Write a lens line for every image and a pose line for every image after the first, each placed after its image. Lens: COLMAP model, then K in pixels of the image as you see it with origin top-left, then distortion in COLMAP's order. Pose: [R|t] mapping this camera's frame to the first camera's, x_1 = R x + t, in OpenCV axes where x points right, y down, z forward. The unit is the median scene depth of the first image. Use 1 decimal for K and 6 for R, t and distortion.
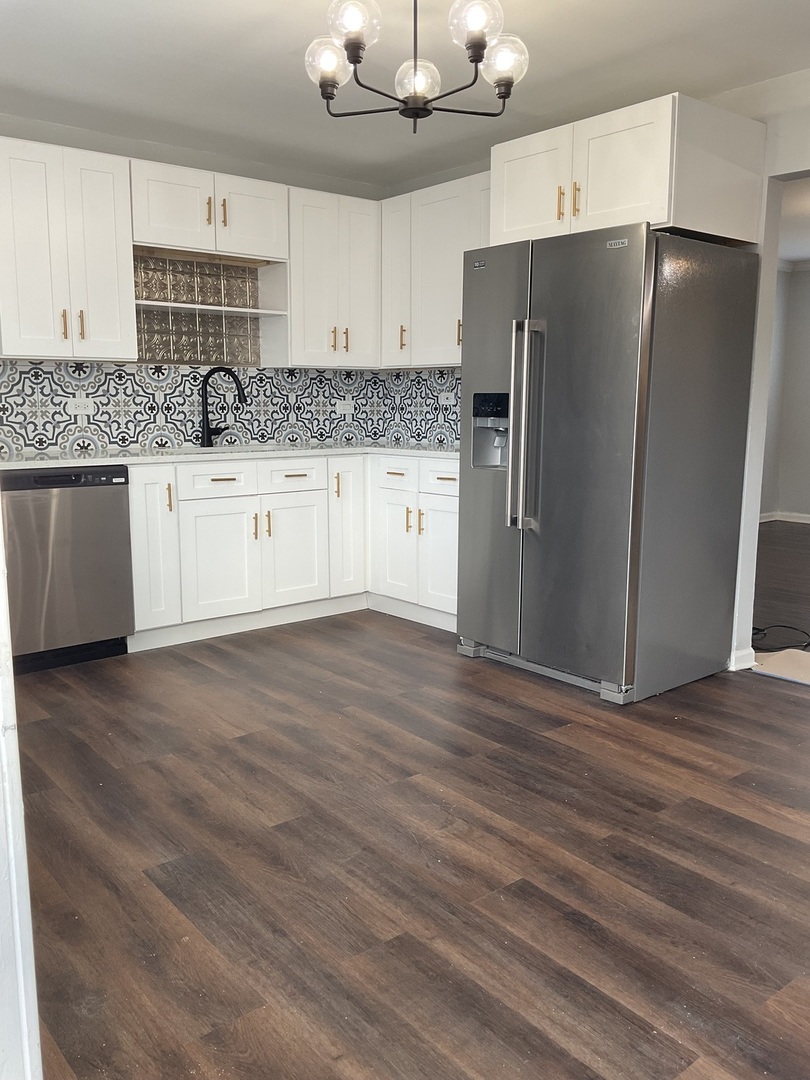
lens RADIAL K [[879.0, 0, 408.9], [0, 879.0, 533.9], [0, 0, 1]] dist [0.107095, -0.196220]
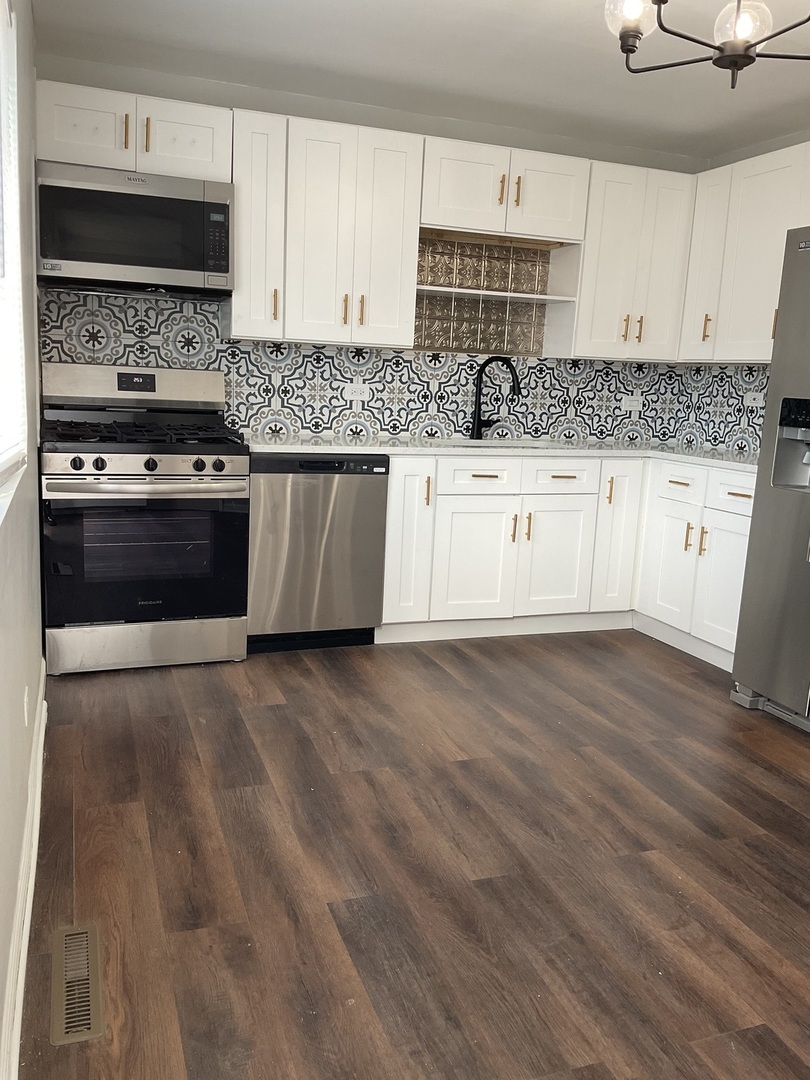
lens RADIAL K [[879.0, 0, 408.9], [0, 879.0, 533.9], [0, 0, 1]] dist [0.107095, -0.196220]
pose [[0.942140, 0.101378, -0.319523, 0.021826], [-0.095749, 0.994848, 0.033319, -0.024894], [0.321255, -0.000797, 0.946993, 0.084688]]
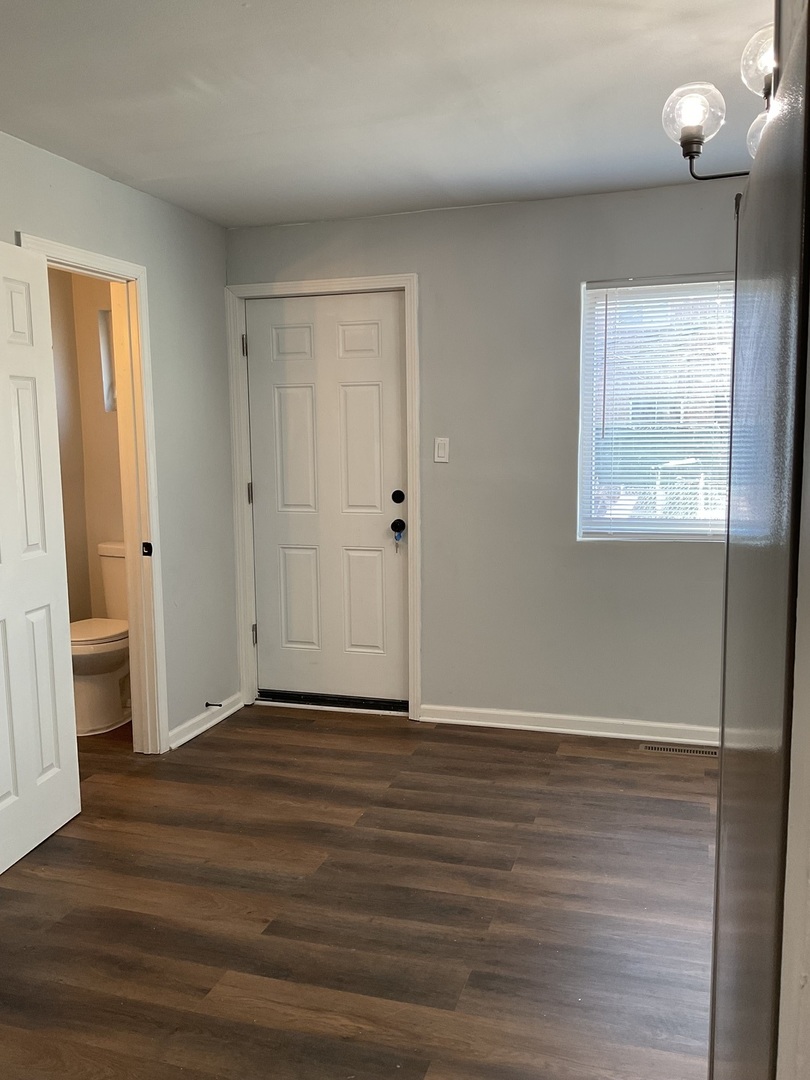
lens RADIAL K [[879.0, 0, 408.9], [0, 879.0, 533.9], [0, 0, 1]] dist [0.107095, -0.196220]
pose [[-0.834003, 0.077011, -0.546360, 0.525498], [-0.076606, 0.964460, 0.252880, -0.232733], [0.546417, 0.252757, -0.798463, 1.039060]]
